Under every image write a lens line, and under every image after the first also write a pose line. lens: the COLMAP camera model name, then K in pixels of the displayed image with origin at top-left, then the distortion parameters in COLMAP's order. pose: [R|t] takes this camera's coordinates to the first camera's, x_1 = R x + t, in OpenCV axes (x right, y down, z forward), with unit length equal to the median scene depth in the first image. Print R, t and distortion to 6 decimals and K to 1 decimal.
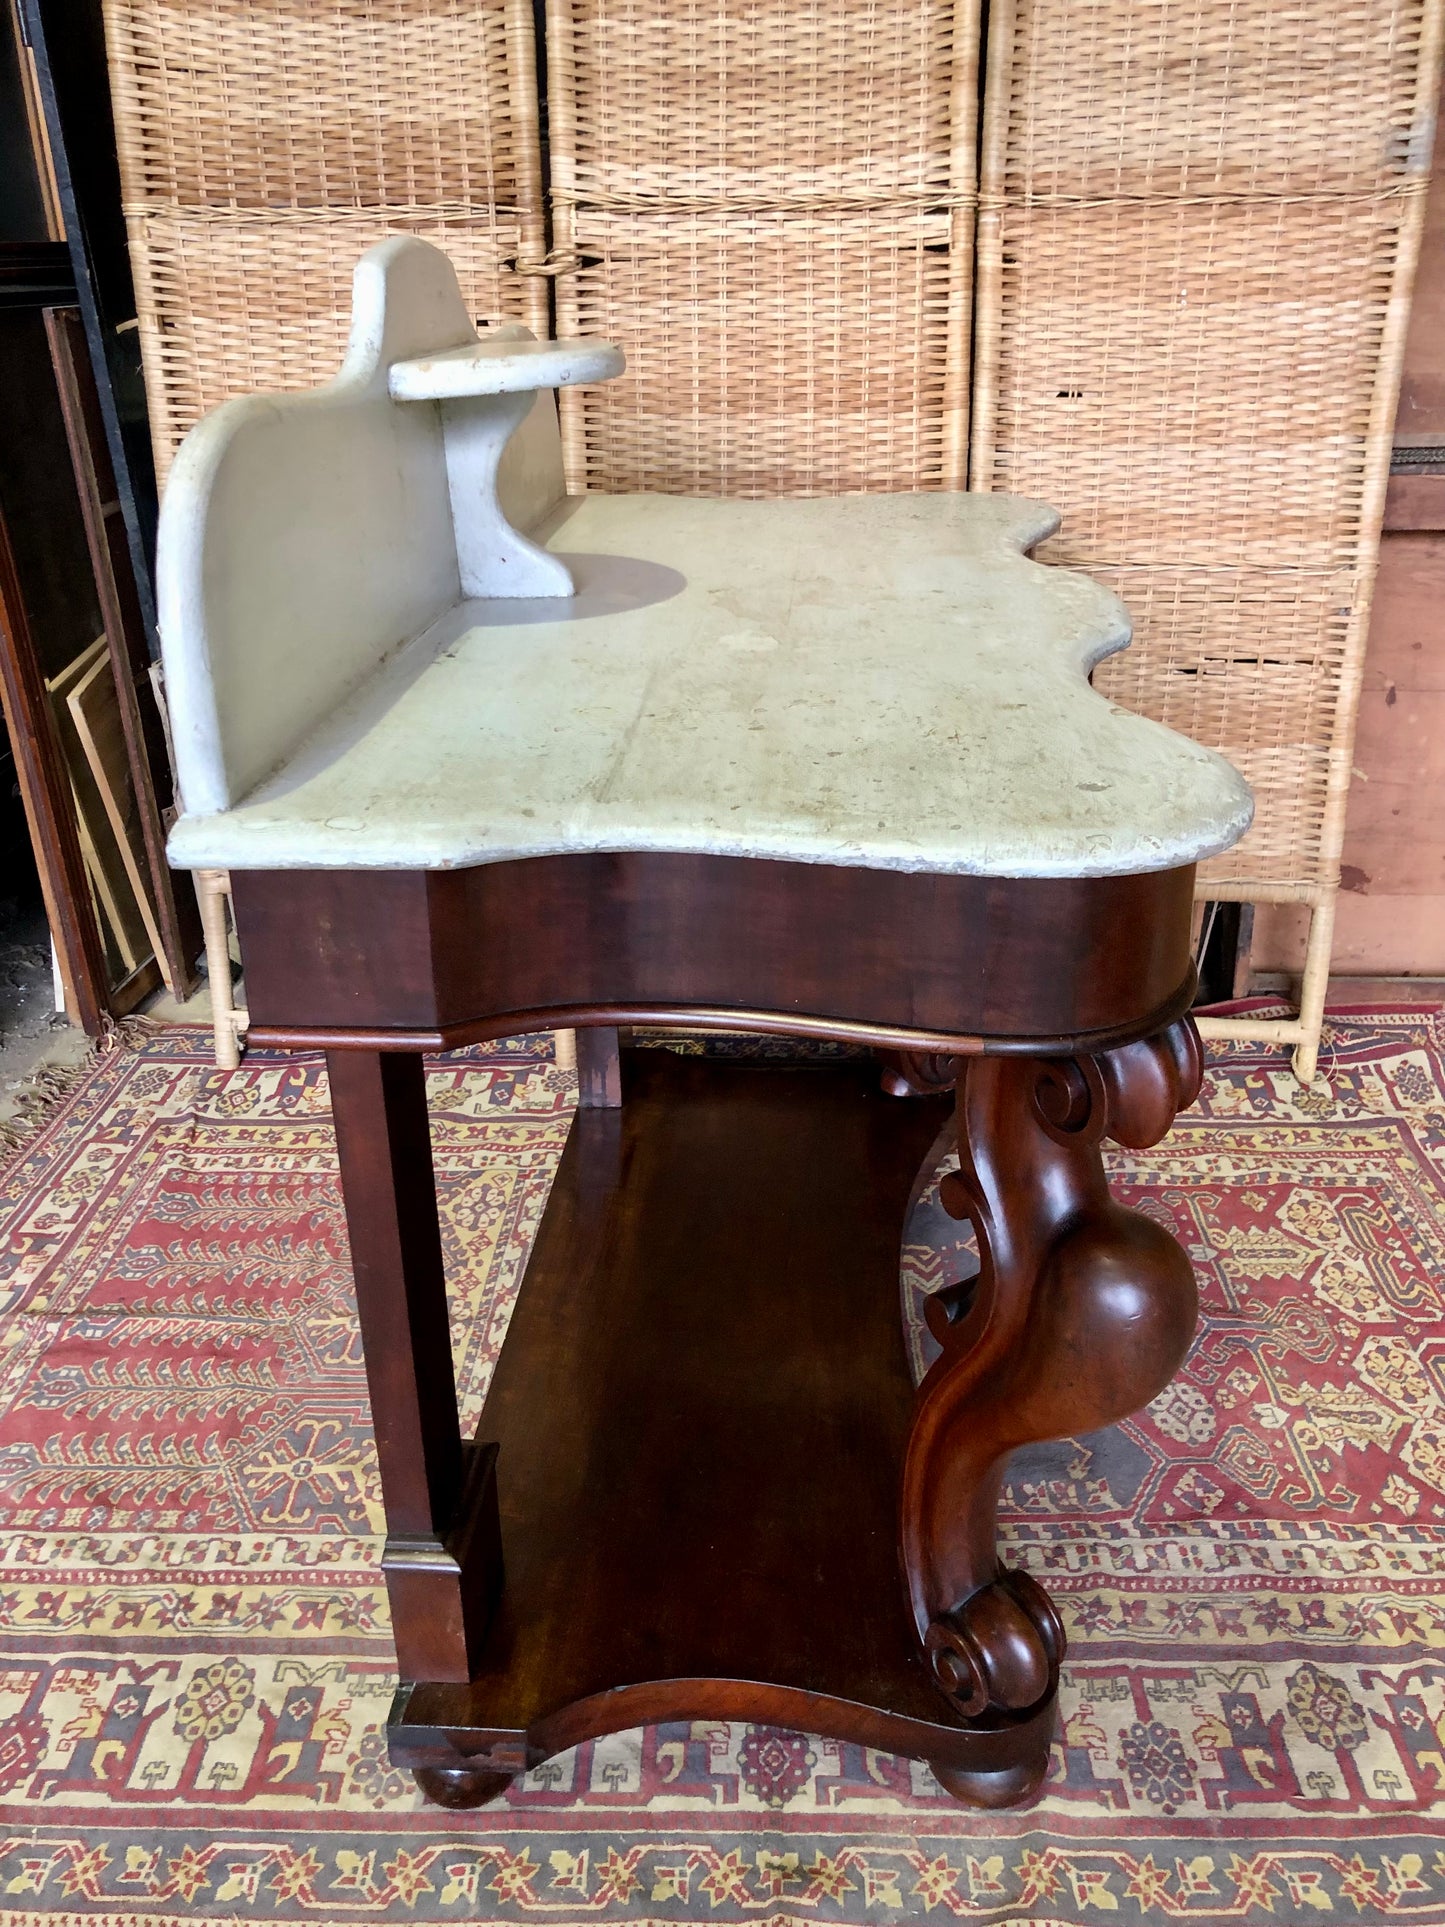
lens RADIAL K [[1582.3, 0, 759.0], [0, 1582.3, 950.2], [0, 0, 1]] dist [0.001597, 0.030204]
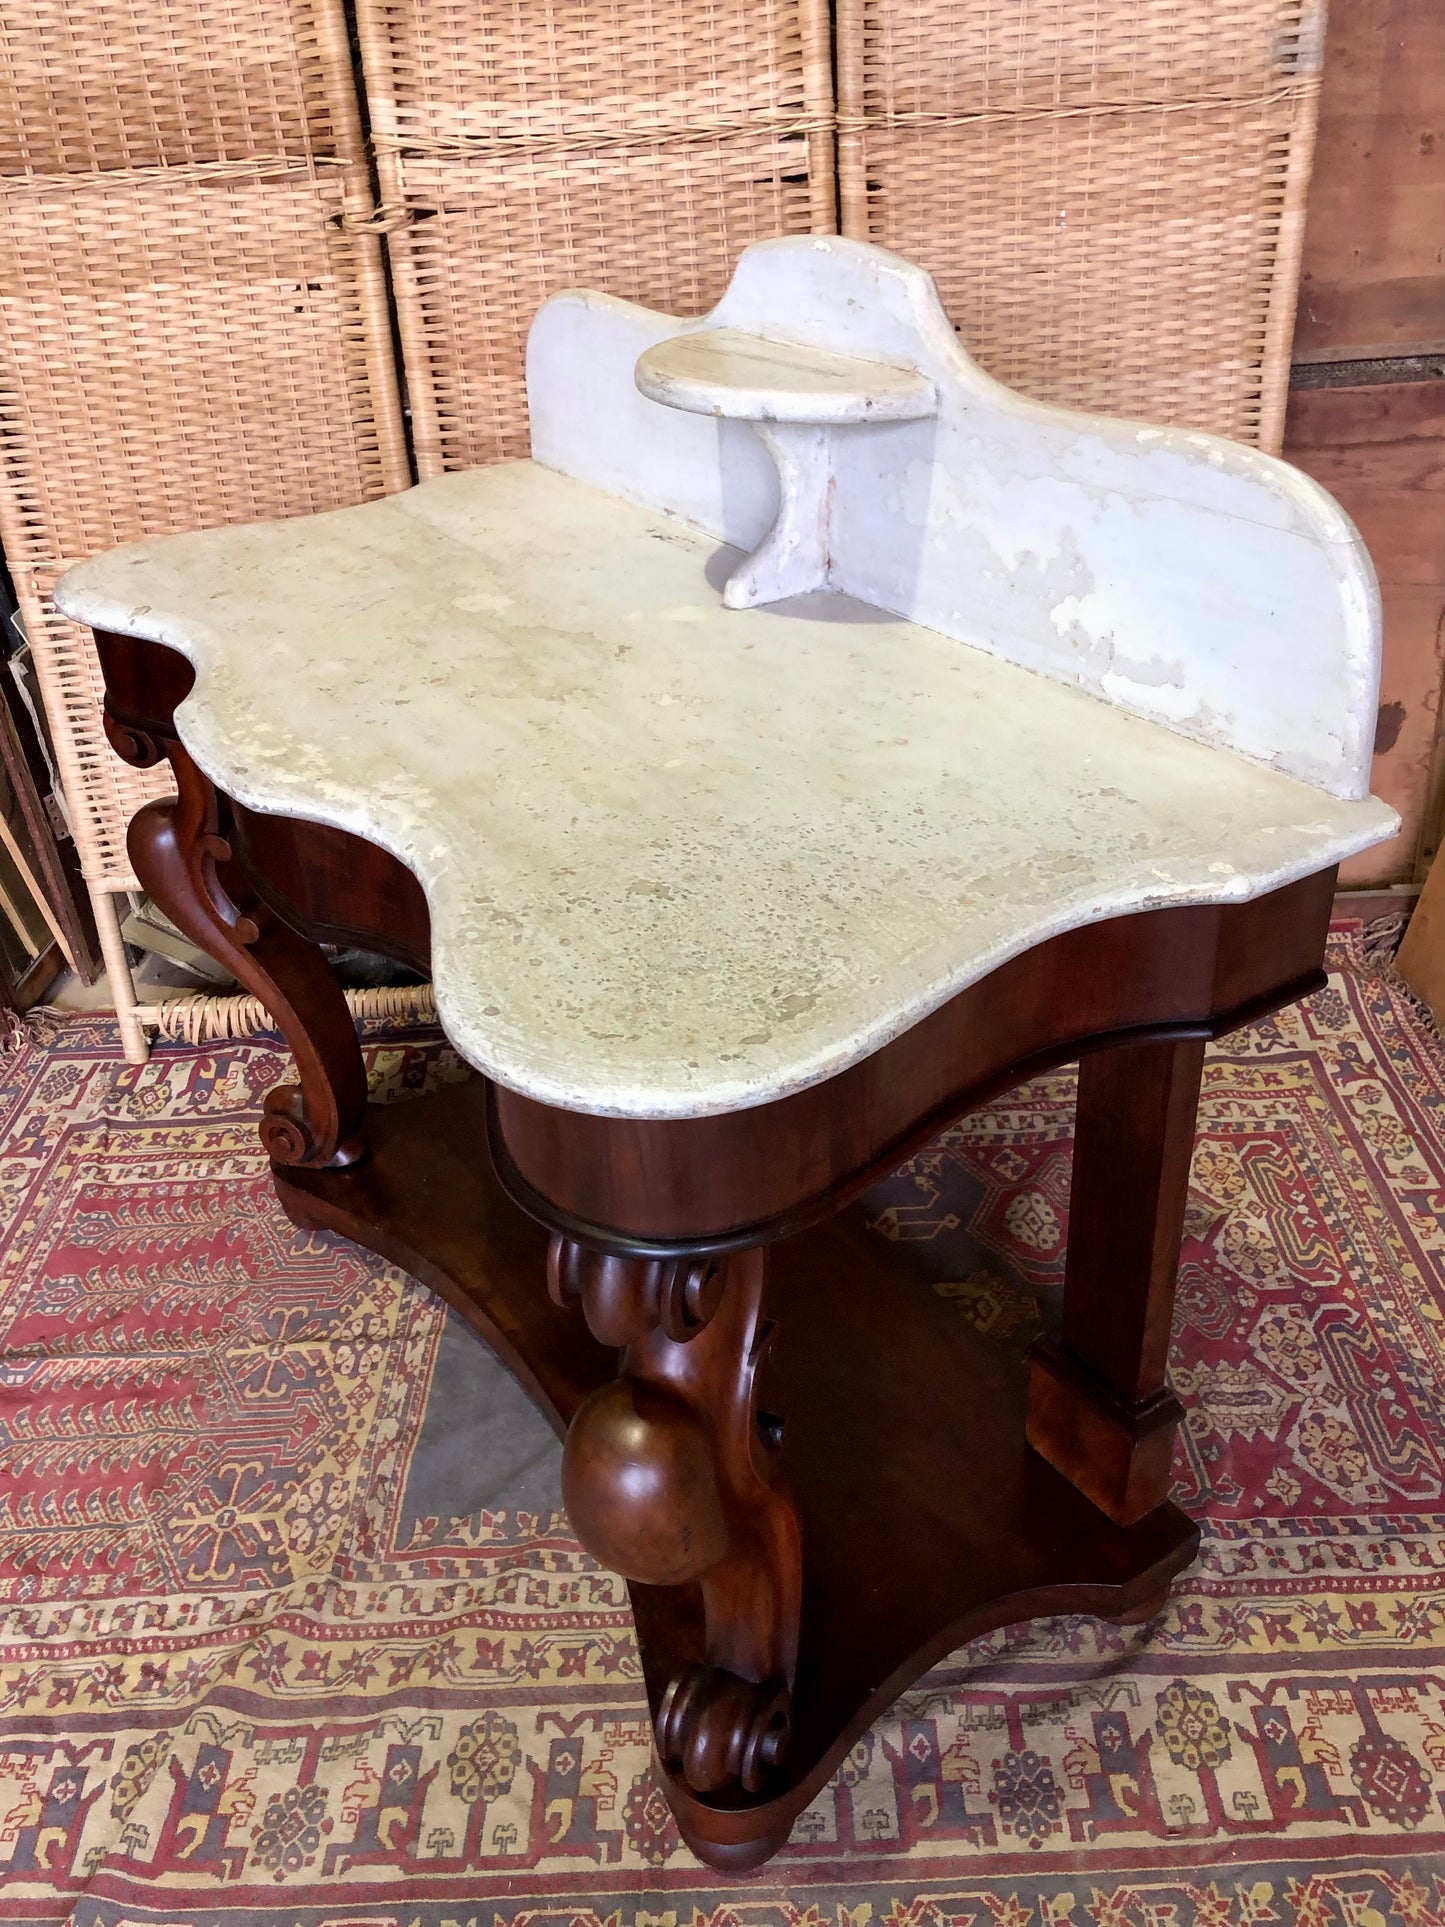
lens RADIAL K [[1582.3, 0, 734.2], [0, 1582.3, 962.1], [0, 0, 1]] dist [0.001597, 0.030204]
pose [[0.998215, -0.059718, 0.001030, 0.048375], [0.059058, 0.989457, 0.132240, -0.114471], [-0.008916, -0.131943, 0.991217, 0.022690]]
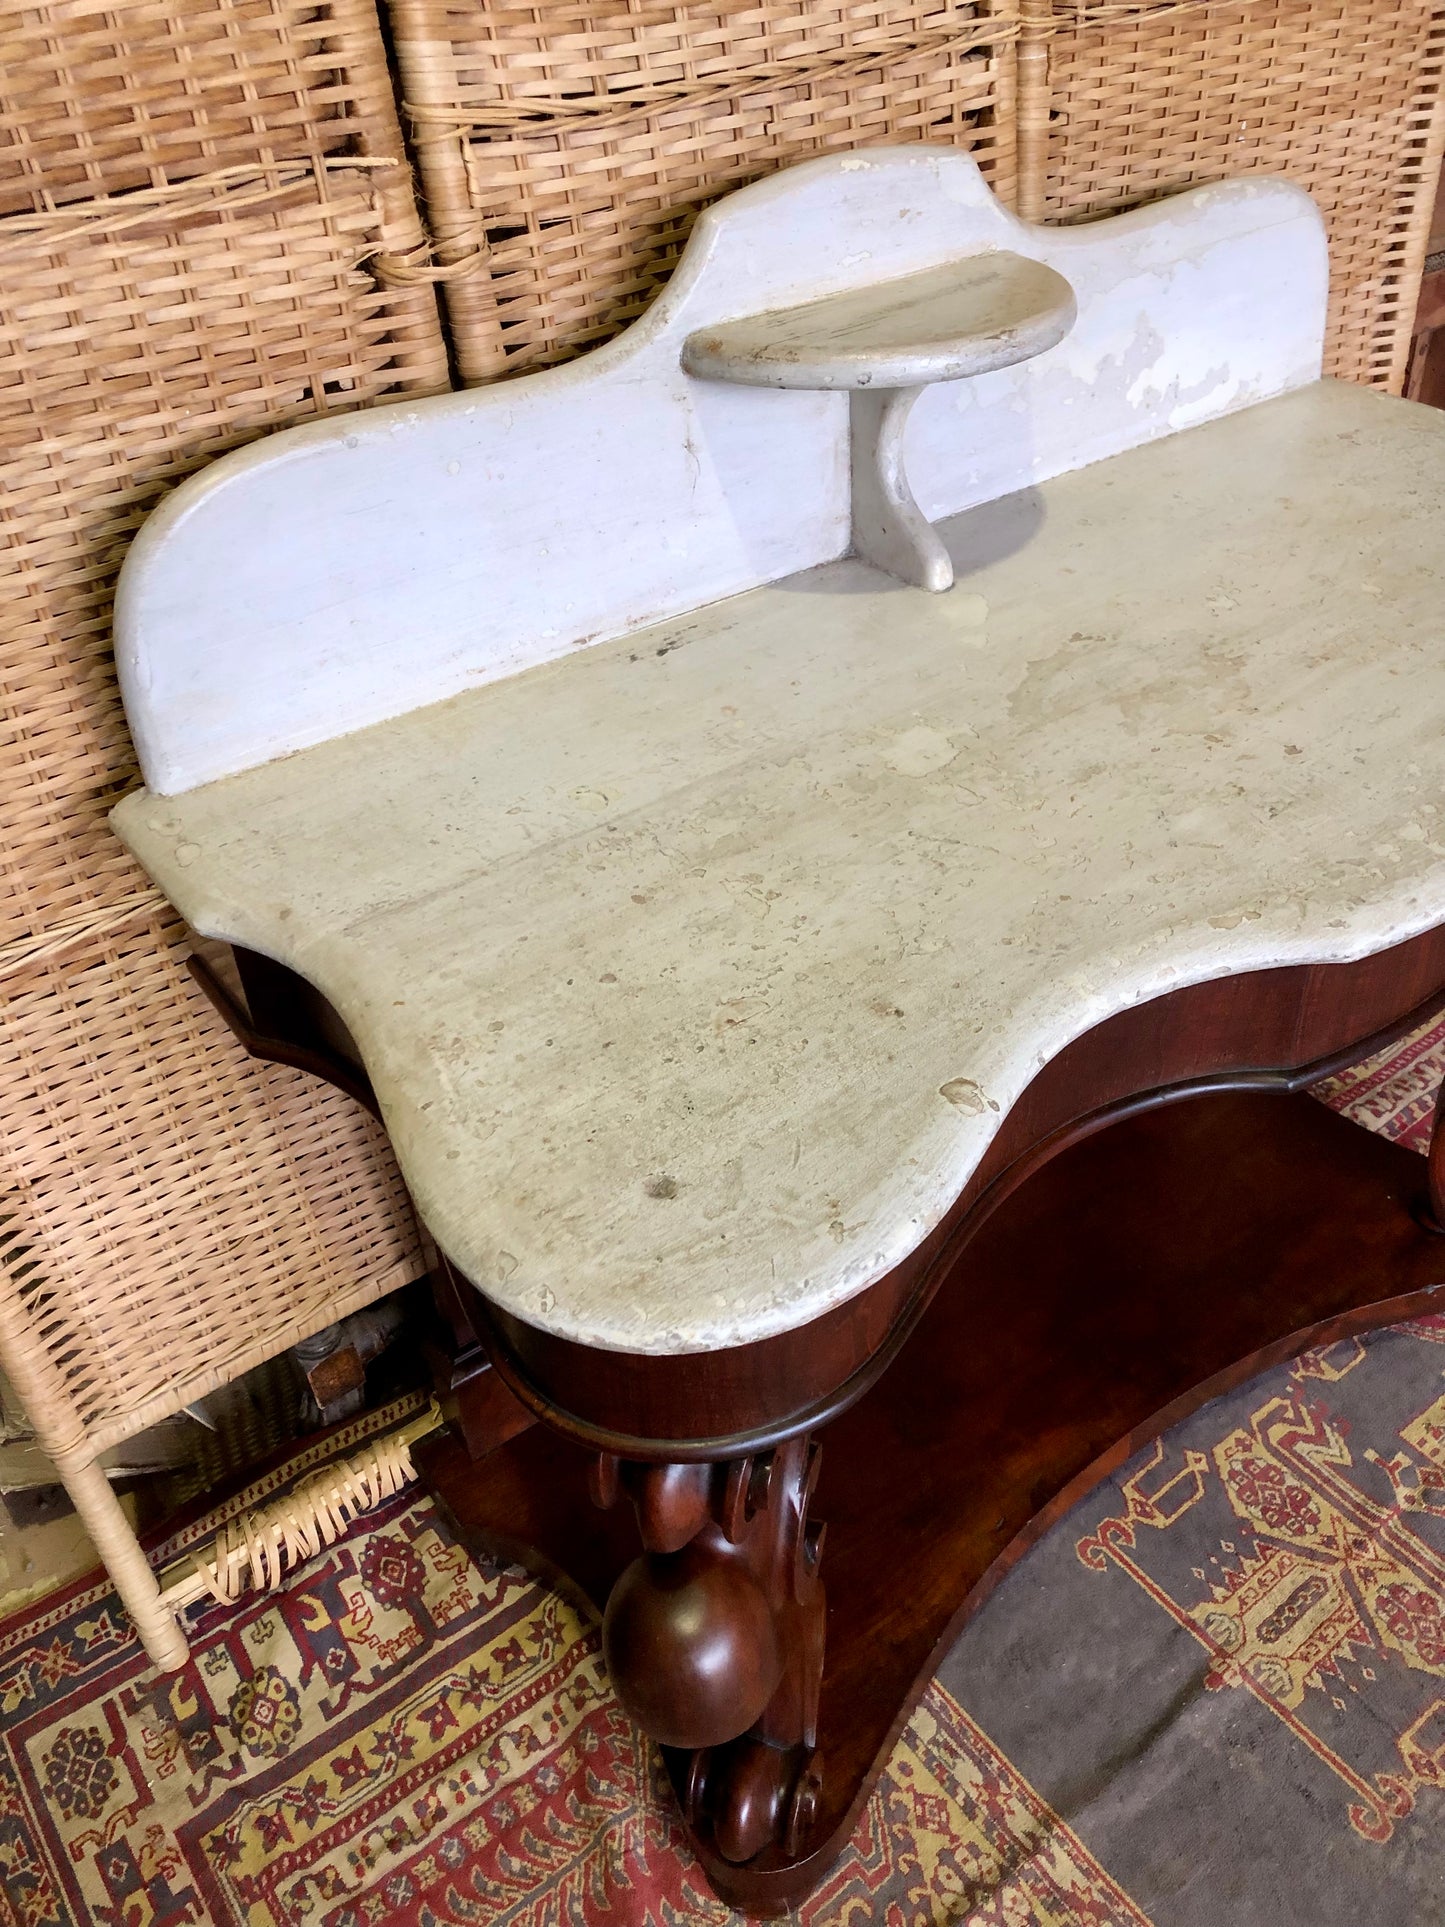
lens RADIAL K [[1582.3, 0, 748.7], [0, 1582.3, 947.6], [0, 0, 1]] dist [0.001597, 0.030204]
pose [[0.783506, -0.405768, 0.470606, -0.399452], [0.281190, 0.906897, 0.313798, -0.361058], [-0.554121, -0.113533, 0.824658, 0.475093]]
